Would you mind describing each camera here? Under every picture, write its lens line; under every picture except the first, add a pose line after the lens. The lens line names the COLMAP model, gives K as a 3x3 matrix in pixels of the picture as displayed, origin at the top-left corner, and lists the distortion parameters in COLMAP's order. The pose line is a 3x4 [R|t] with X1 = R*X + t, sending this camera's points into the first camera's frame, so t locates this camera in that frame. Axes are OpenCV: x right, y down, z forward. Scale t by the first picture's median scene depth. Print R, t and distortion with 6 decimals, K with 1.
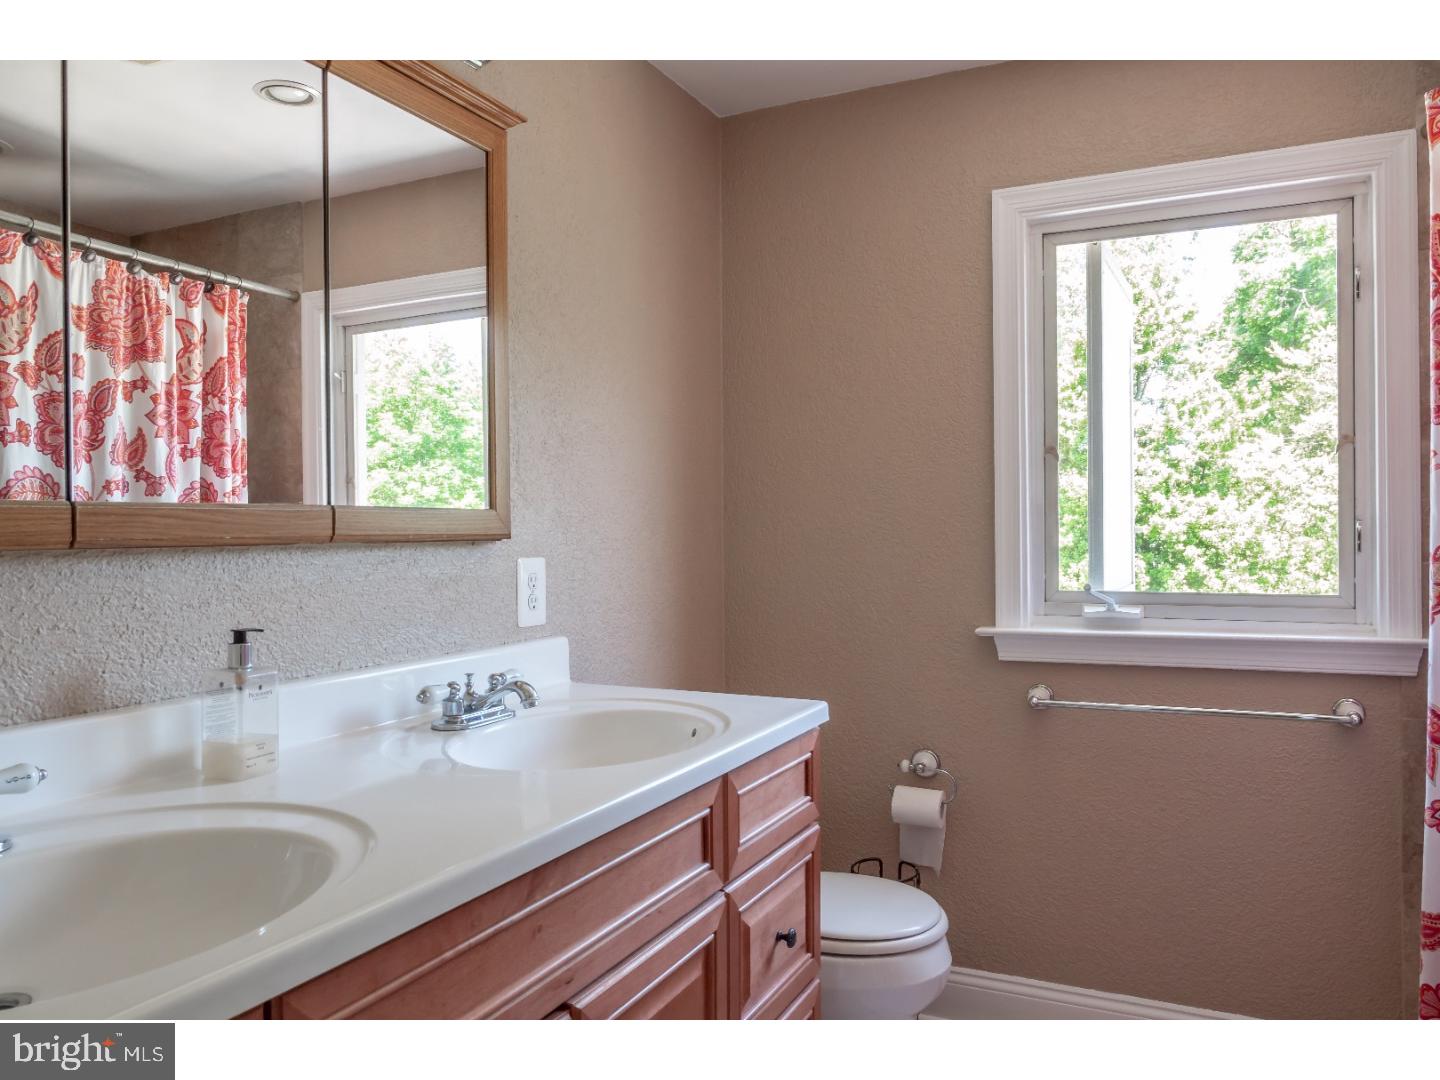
lens RADIAL K [[1041.5, 0, 721.1], [0, 1041.5, 534.7], [0, 0, 1]] dist [-0.016289, 0.007911]
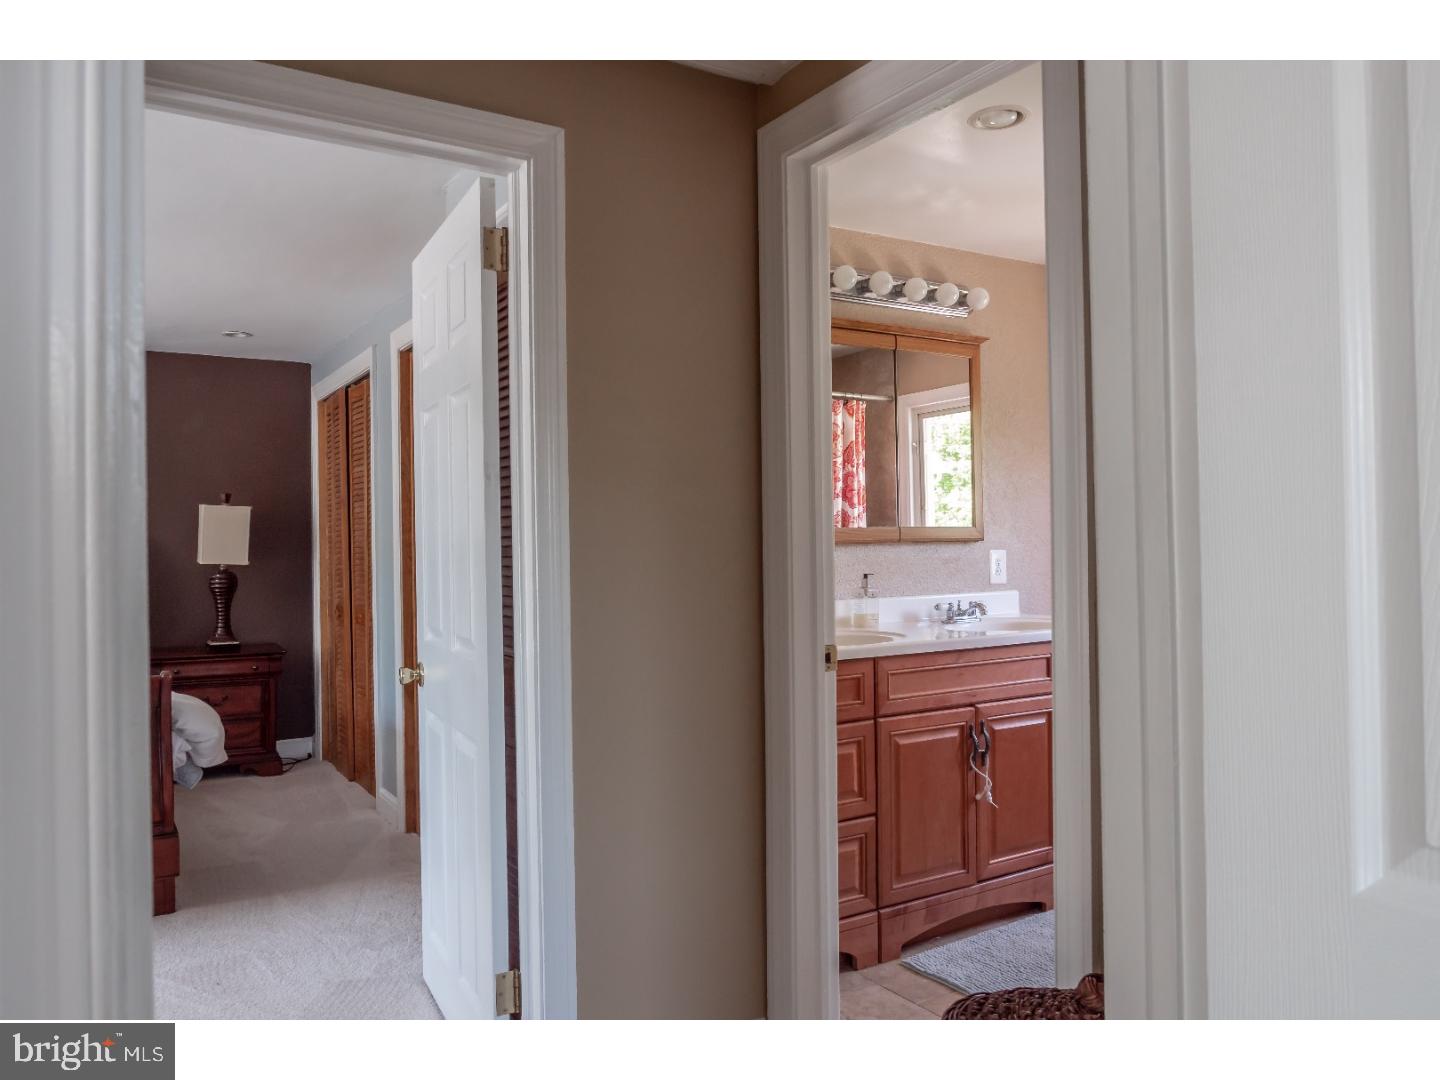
lens RADIAL K [[1041.5, 0, 721.1], [0, 1041.5, 534.7], [0, 0, 1]] dist [-0.016289, 0.007911]
pose [[0.845984, -0.007328, -0.533157, 0.286305], [0.002682, 0.999951, -0.009487, 0.006416], [0.533201, 0.006595, 0.845963, -0.644762]]
